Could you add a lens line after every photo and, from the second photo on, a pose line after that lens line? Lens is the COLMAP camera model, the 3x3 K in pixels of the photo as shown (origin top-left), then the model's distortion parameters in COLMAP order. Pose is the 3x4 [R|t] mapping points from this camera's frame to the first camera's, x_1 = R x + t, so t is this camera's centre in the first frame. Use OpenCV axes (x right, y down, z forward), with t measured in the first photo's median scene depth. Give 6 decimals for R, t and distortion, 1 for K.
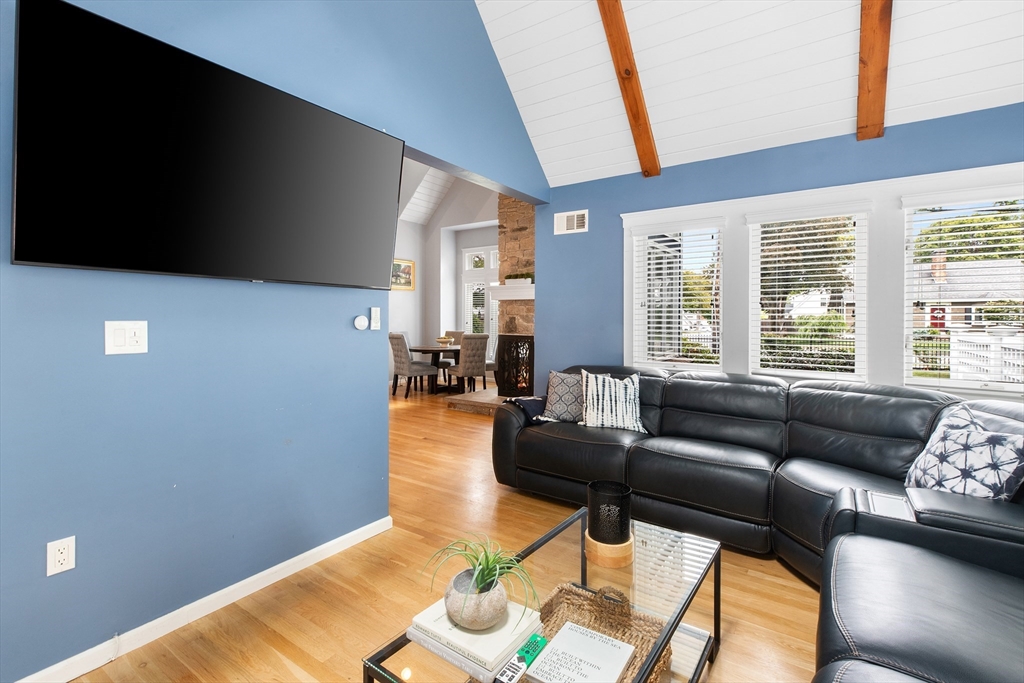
lens RADIAL K [[470.2, 0, 510.9], [0, 470.2, 327.3], [0, 0, 1]] dist [0.000235, 0.000016]
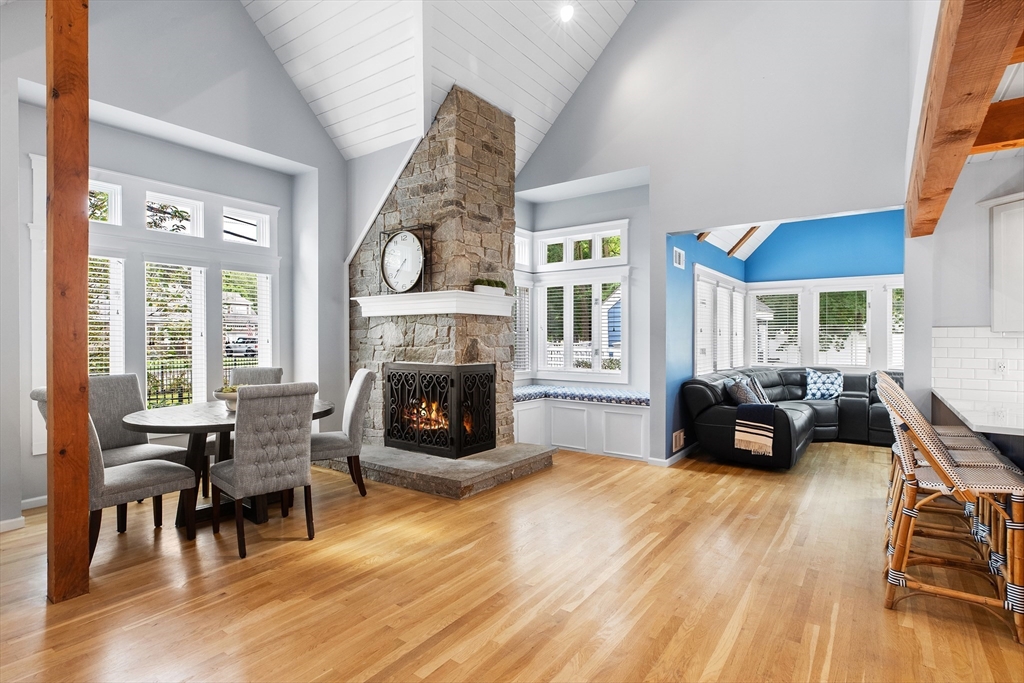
lens RADIAL K [[519.3, 0, 512.0], [0, 519.3, 341.5], [0, 0, 1]] dist [-0.000660, -0.000060]
pose [[0.008298, -0.009030, 0.999925, -0.775267], [0.017017, 0.999816, 0.008888, -0.024616], [-0.999821, 0.016942, 0.008450, 0.943785]]
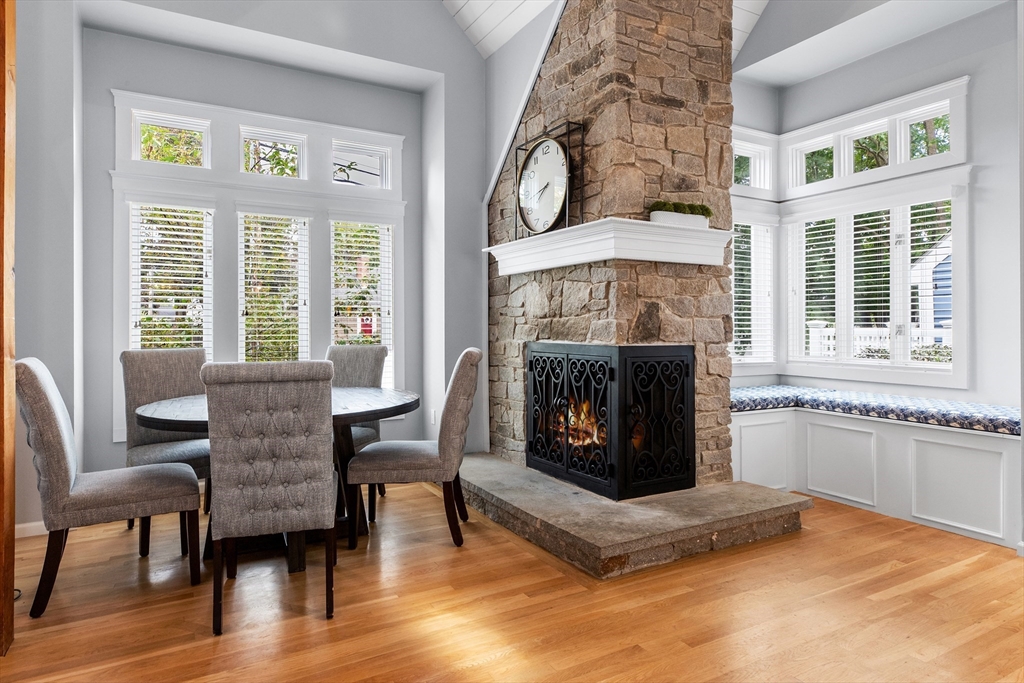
lens RADIAL K [[610.8, 0, 515.9], [0, 610.8, 324.0], [0, 0, 1]] dist [0.004452, -0.000079]
pose [[0.423605, 0.003398, 0.905841, -0.546512], [0.016909, 0.999789, -0.011657, 0.001248], [-0.905689, 0.020255, 0.423458, 0.885623]]
